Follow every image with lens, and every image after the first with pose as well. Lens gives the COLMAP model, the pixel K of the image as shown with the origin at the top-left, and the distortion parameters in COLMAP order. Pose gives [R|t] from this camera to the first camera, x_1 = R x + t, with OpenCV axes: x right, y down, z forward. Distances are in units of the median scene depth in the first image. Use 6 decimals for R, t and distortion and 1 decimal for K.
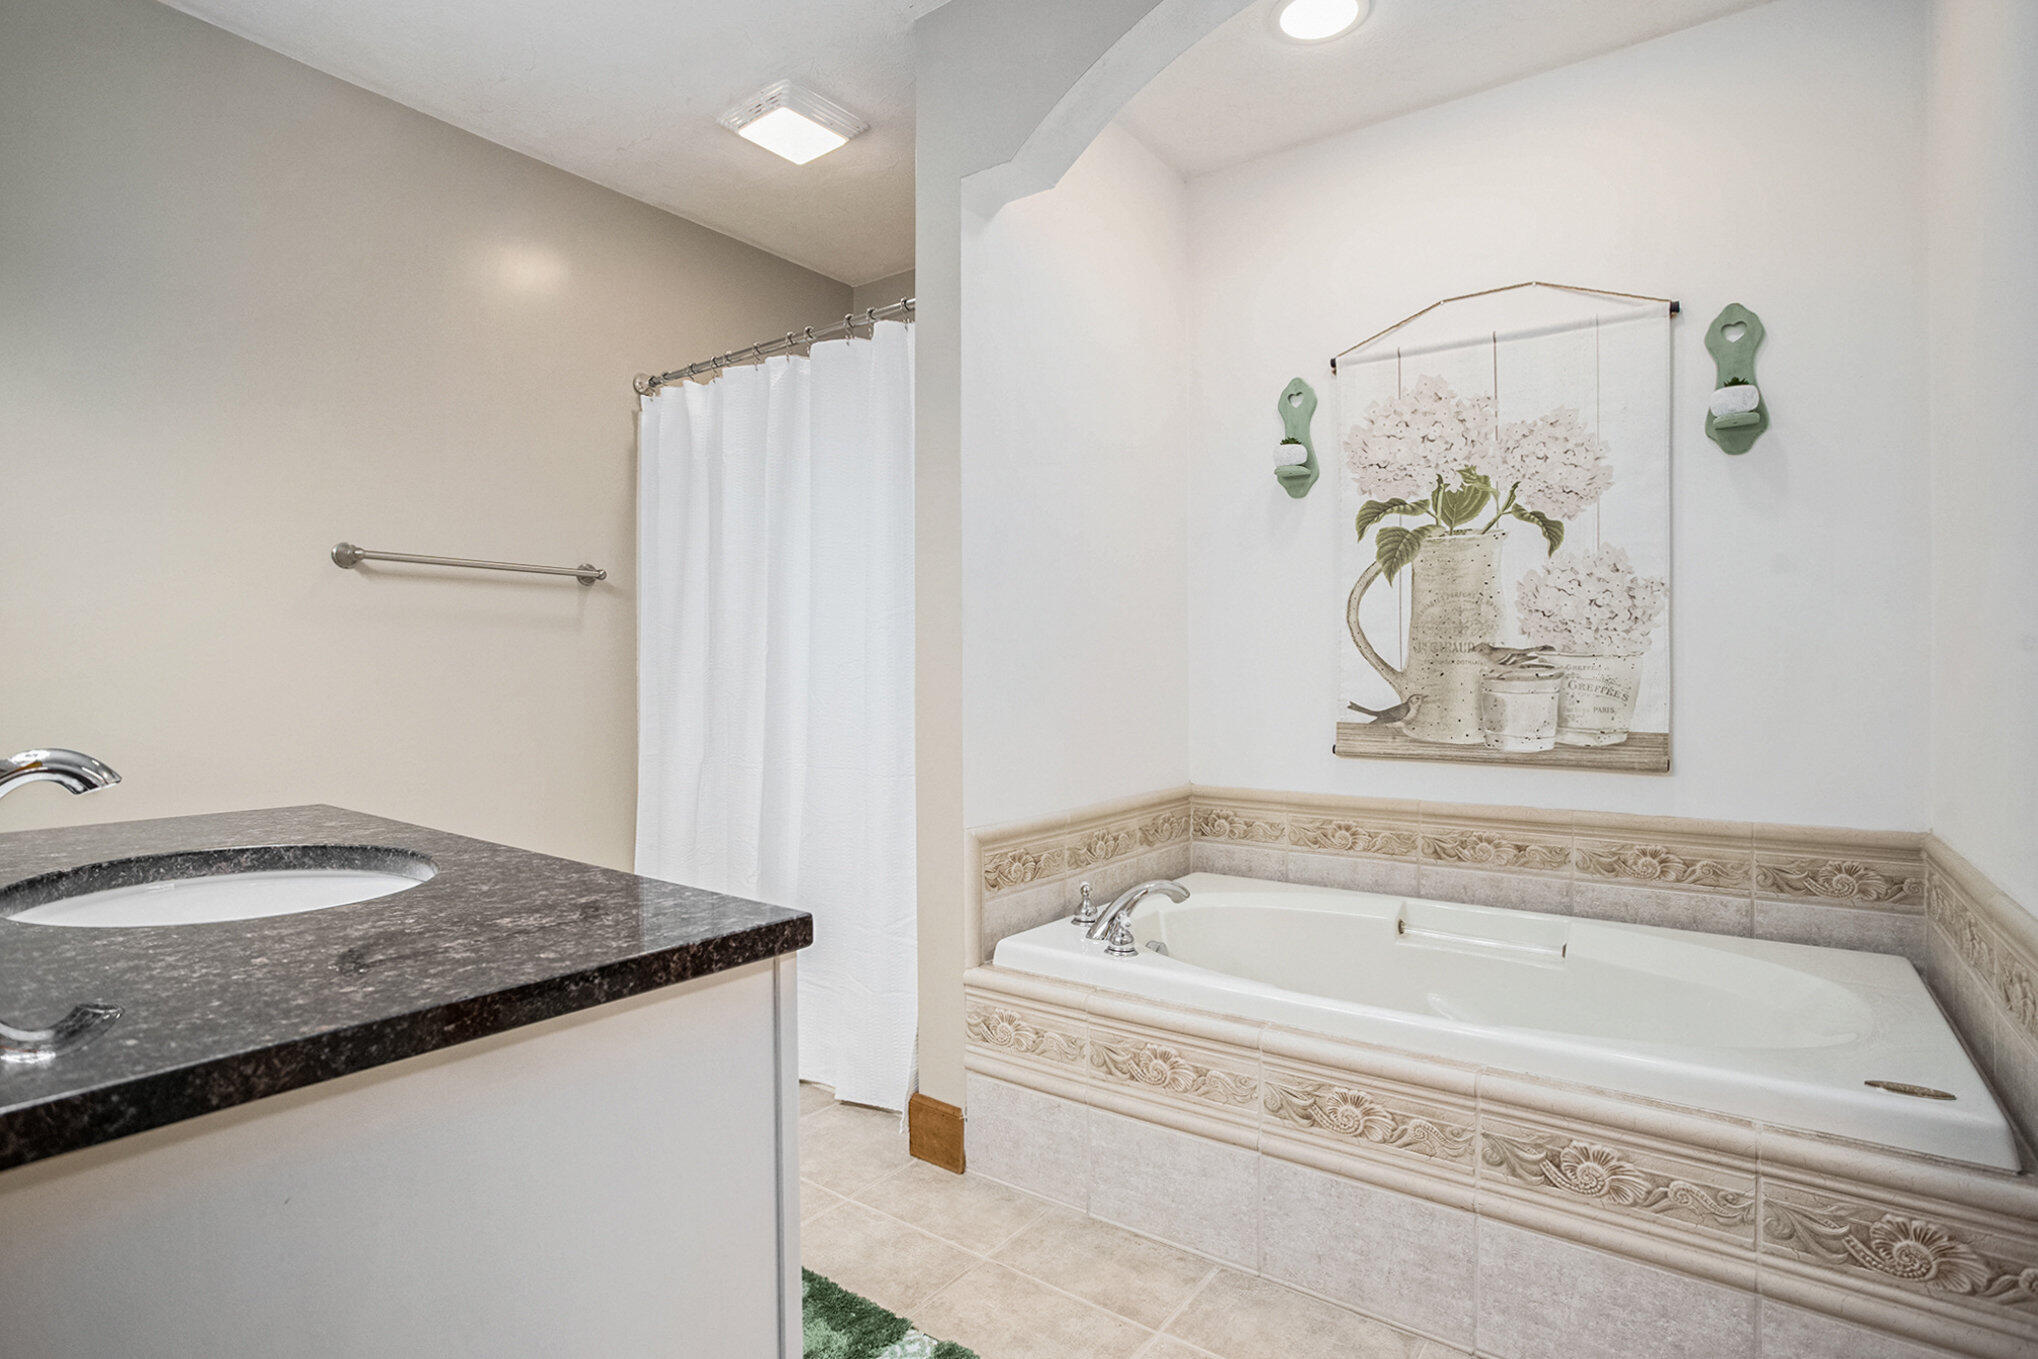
lens RADIAL K [[1002.1, 0, 1017.4], [0, 1002.1, 682.5], [0, 0, 1]] dist [-0.005257, -0.000499]
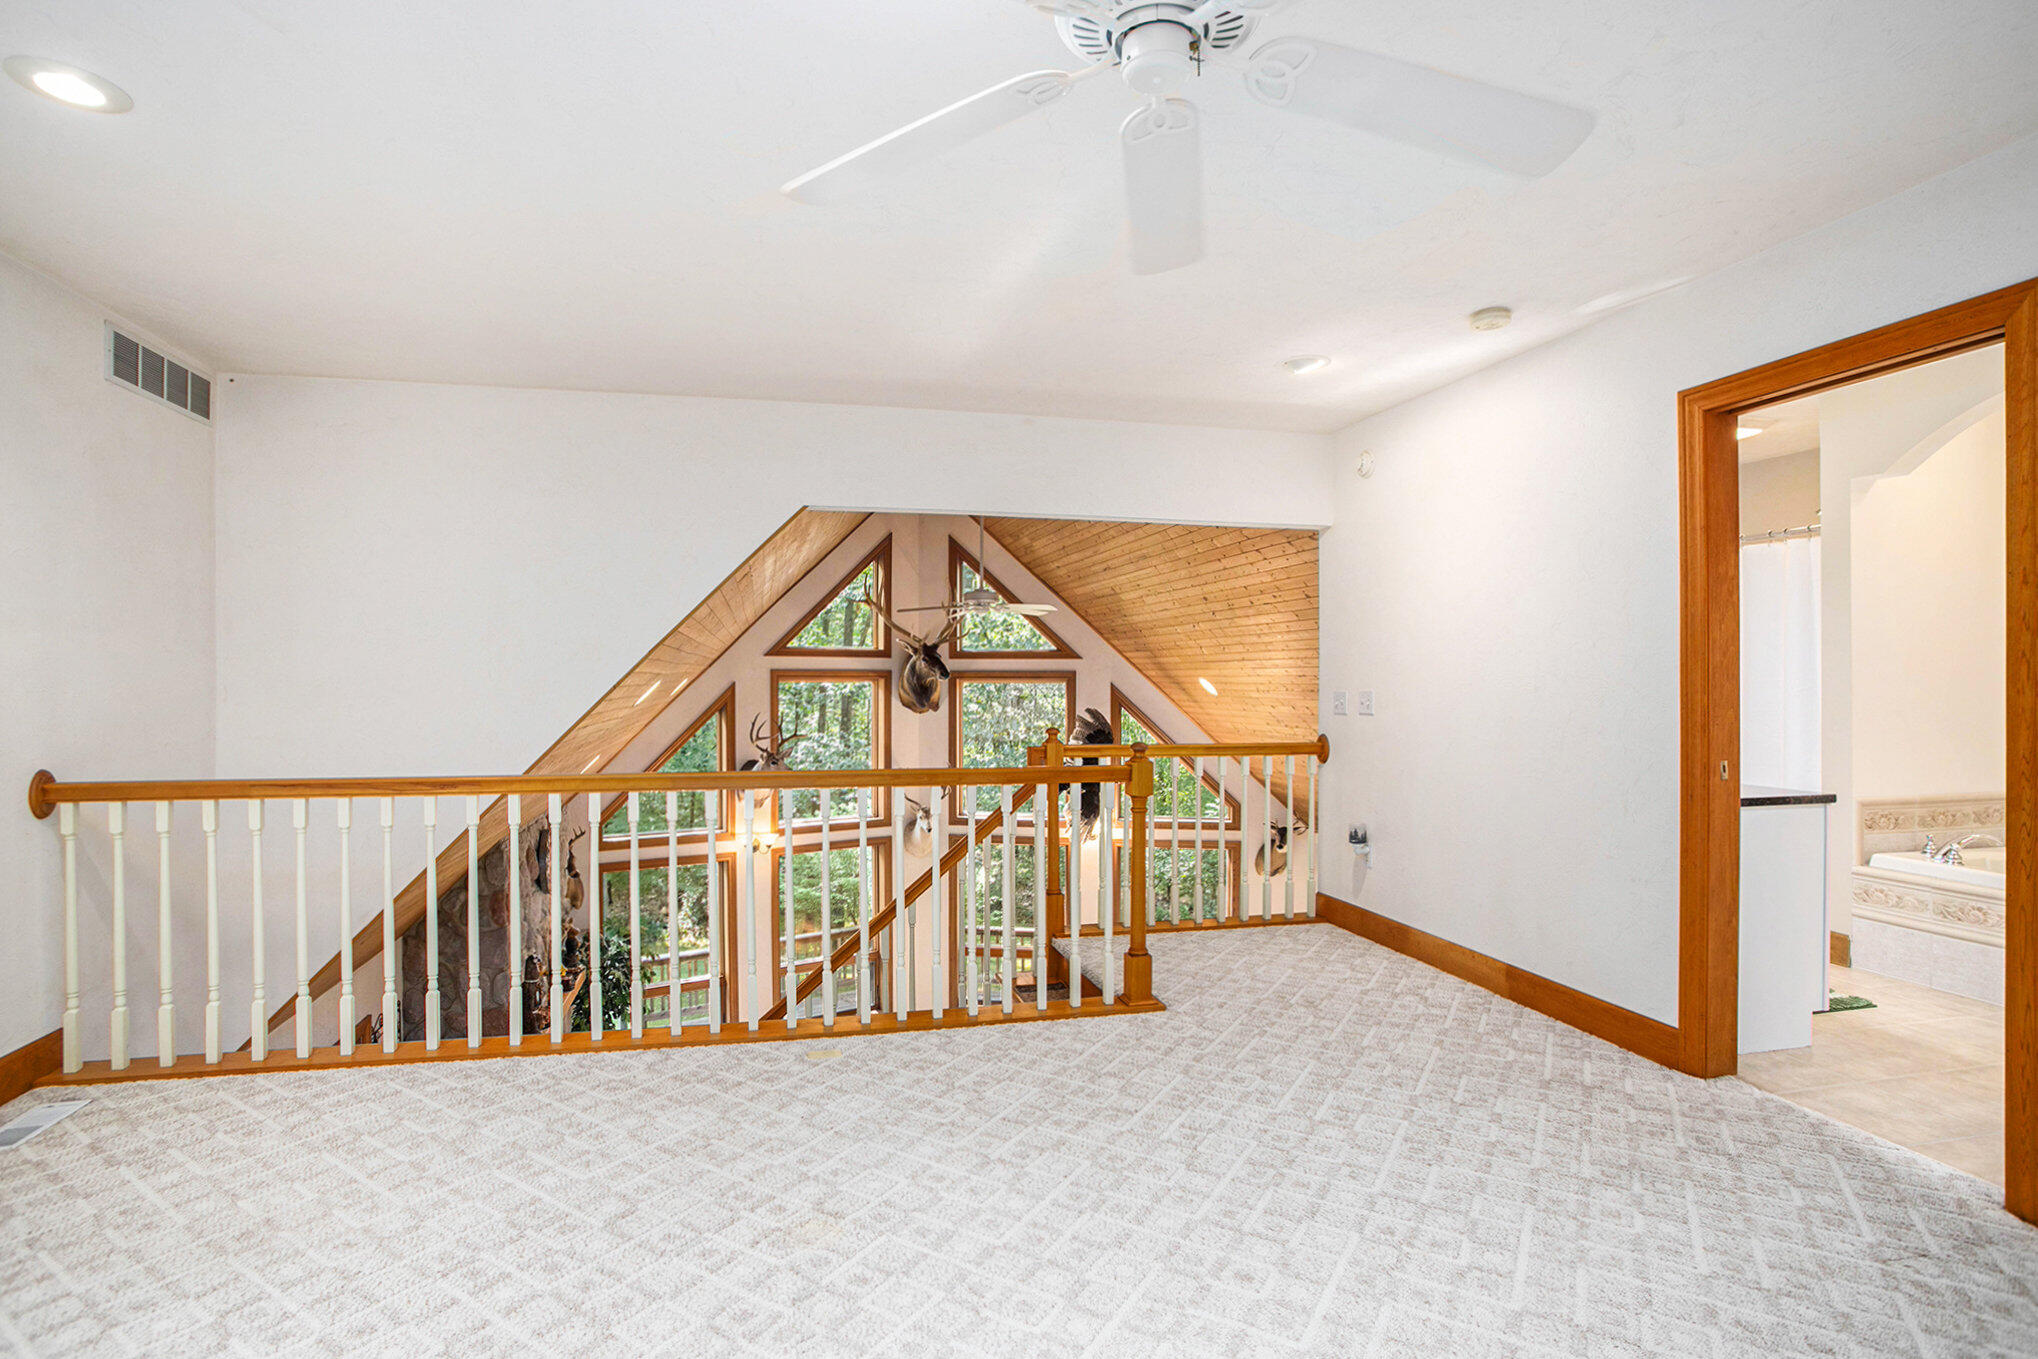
lens RADIAL K [[1002.1, 0, 1032.8], [0, 1002.1, 692.5], [0, 0, 1]] dist [-0.005257, -0.000499]
pose [[0.784528, 0.003691, -0.620082, -0.102250], [-0.004168, 0.999991, 0.000679, -0.064615], [0.620079, 0.002052, 0.784536, -1.648012]]
